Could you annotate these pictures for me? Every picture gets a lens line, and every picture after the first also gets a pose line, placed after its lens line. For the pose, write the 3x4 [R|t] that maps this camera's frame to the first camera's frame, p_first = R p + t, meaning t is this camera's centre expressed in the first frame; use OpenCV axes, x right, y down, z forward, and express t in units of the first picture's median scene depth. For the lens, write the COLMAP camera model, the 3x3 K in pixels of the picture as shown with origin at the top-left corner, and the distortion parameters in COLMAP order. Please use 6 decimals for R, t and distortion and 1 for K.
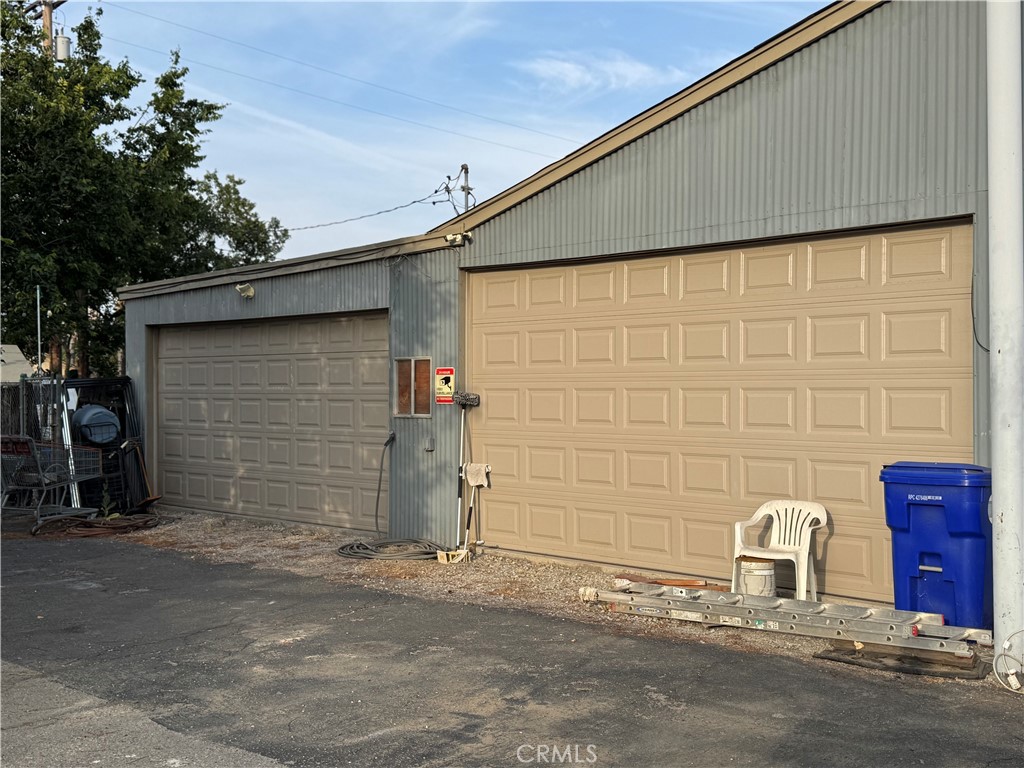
lens RADIAL K [[1087.5, 0, 512.0], [0, 1087.5, 384.0], [0, 0, 1]] dist [0.134803, -0.253510]
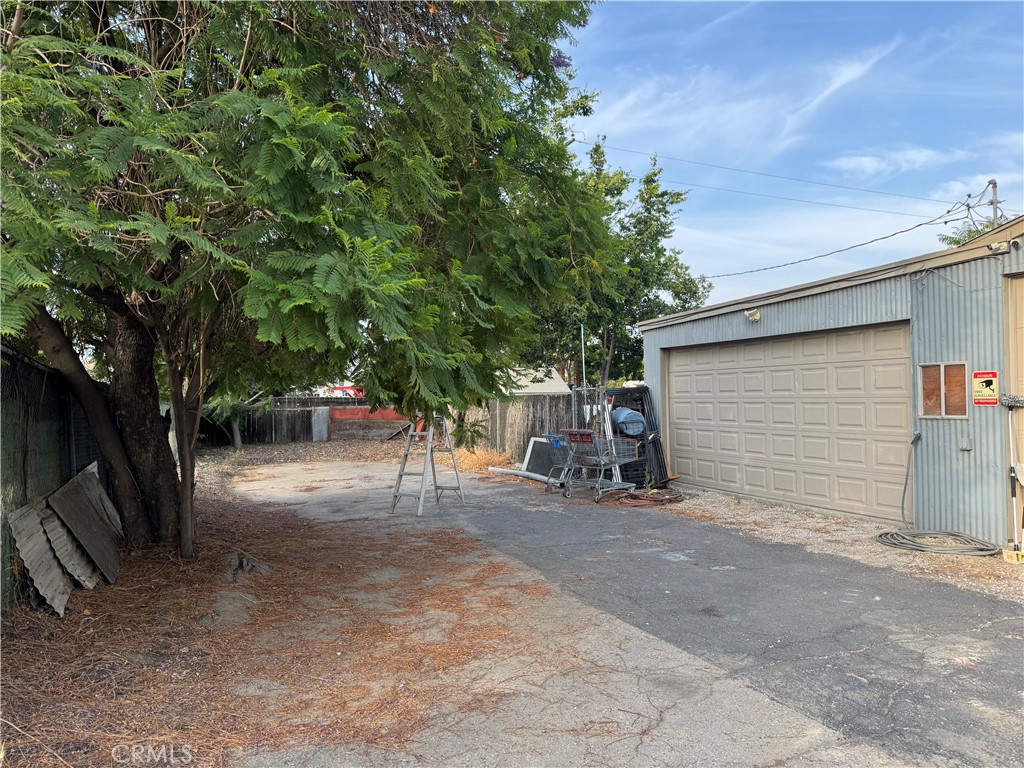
lens RADIAL K [[714.7, 0, 511.6], [0, 714.7, 391.8], [0, 0, 1]] dist [0.050587, -0.067156]
pose [[0.908032, -0.012121, -0.418726, -0.188087], [0.011393, 0.999926, -0.004238, 0.002437], [0.418746, -0.000922, 0.908103, 0.182143]]
